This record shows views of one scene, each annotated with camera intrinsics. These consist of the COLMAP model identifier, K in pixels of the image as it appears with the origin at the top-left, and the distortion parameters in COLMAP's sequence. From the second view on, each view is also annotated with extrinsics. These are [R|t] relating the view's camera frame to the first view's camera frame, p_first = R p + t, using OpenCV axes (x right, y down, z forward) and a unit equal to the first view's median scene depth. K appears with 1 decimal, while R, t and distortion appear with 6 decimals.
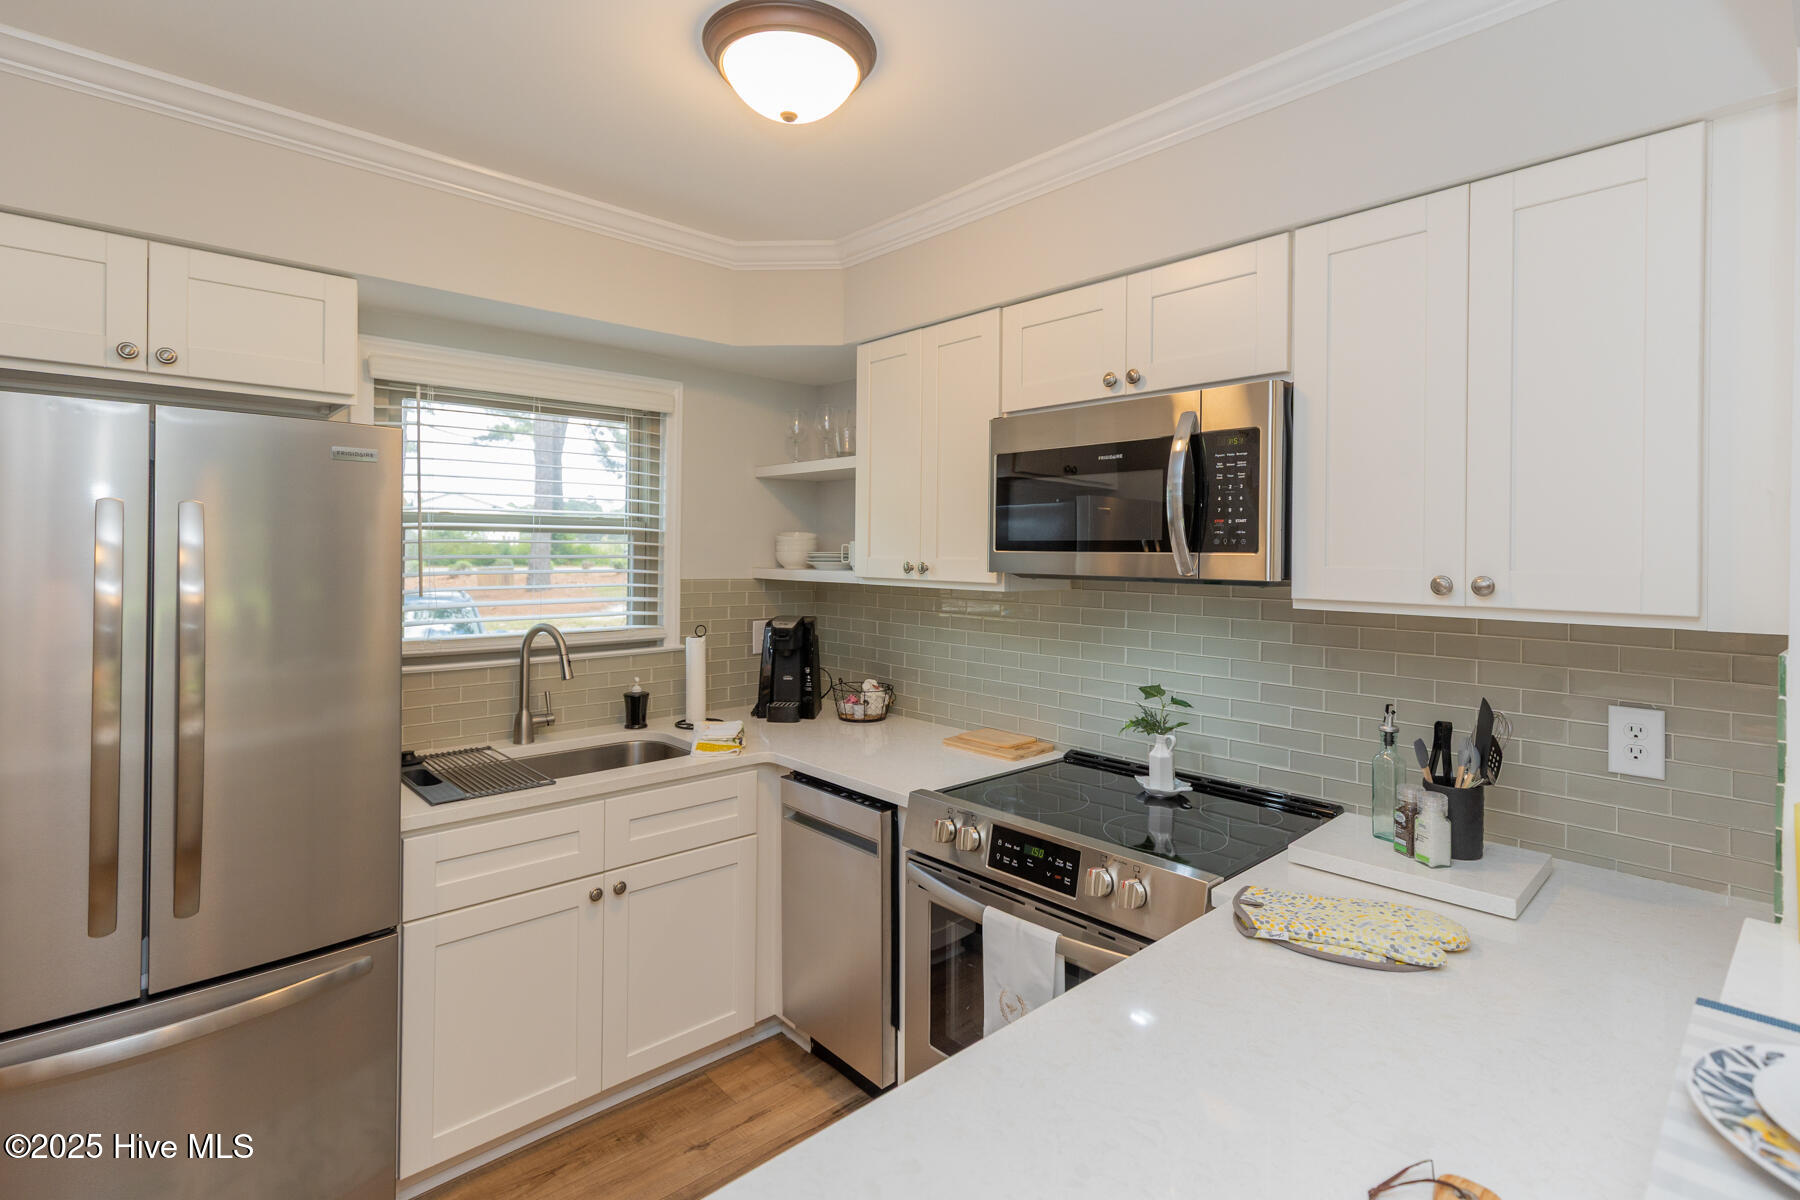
lens RADIAL K [[858.2, 0, 899.0], [0, 858.2, 552.9], [0, 0, 1]] dist [0.003464, 0.000189]
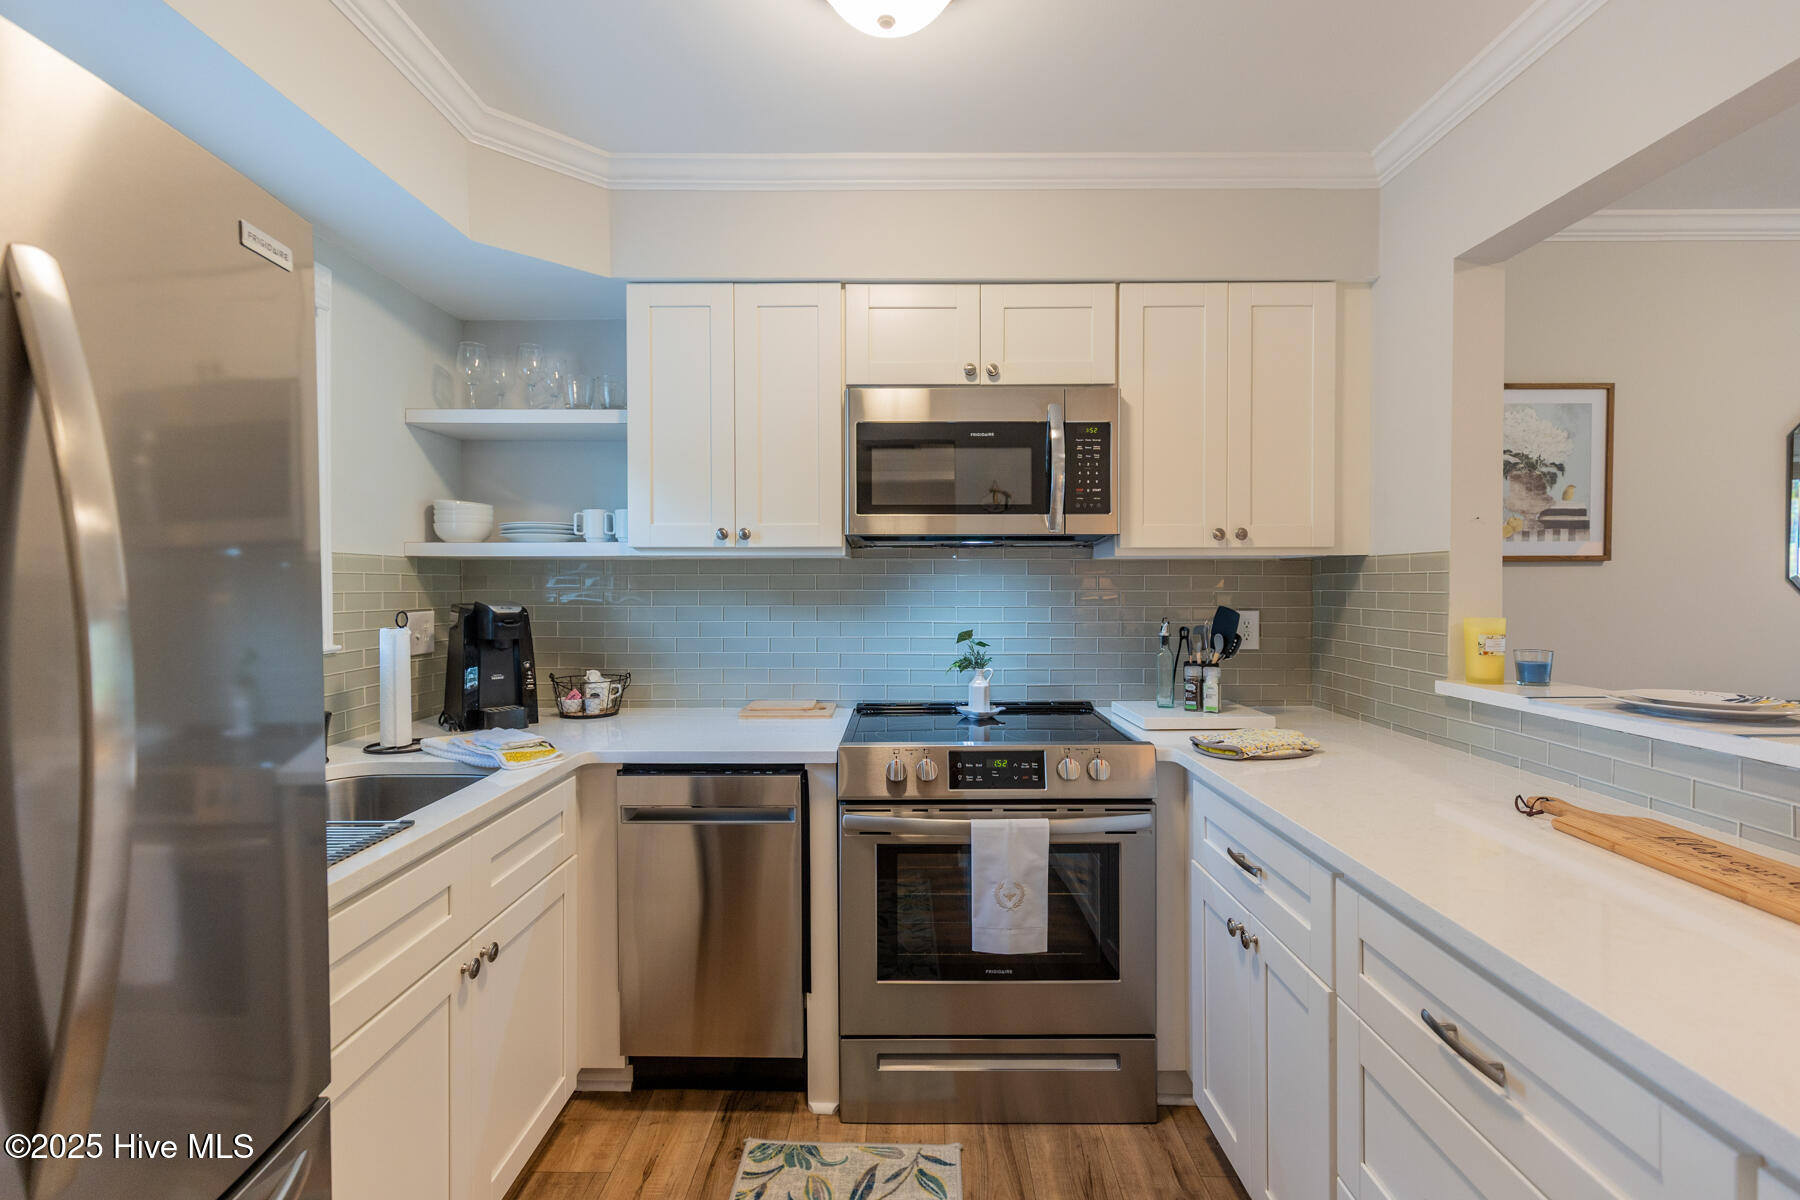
lens RADIAL K [[824.1, 0, 901.3], [0, 824.1, 591.1], [0, 0, 1]] dist [0.000943, -0.000032]
pose [[0.675947, -0.017151, 0.736751, -0.635274], [0.008538, 0.999844, 0.015443, 0.082000], [-0.736901, -0.004148, 0.675988, 0.291558]]
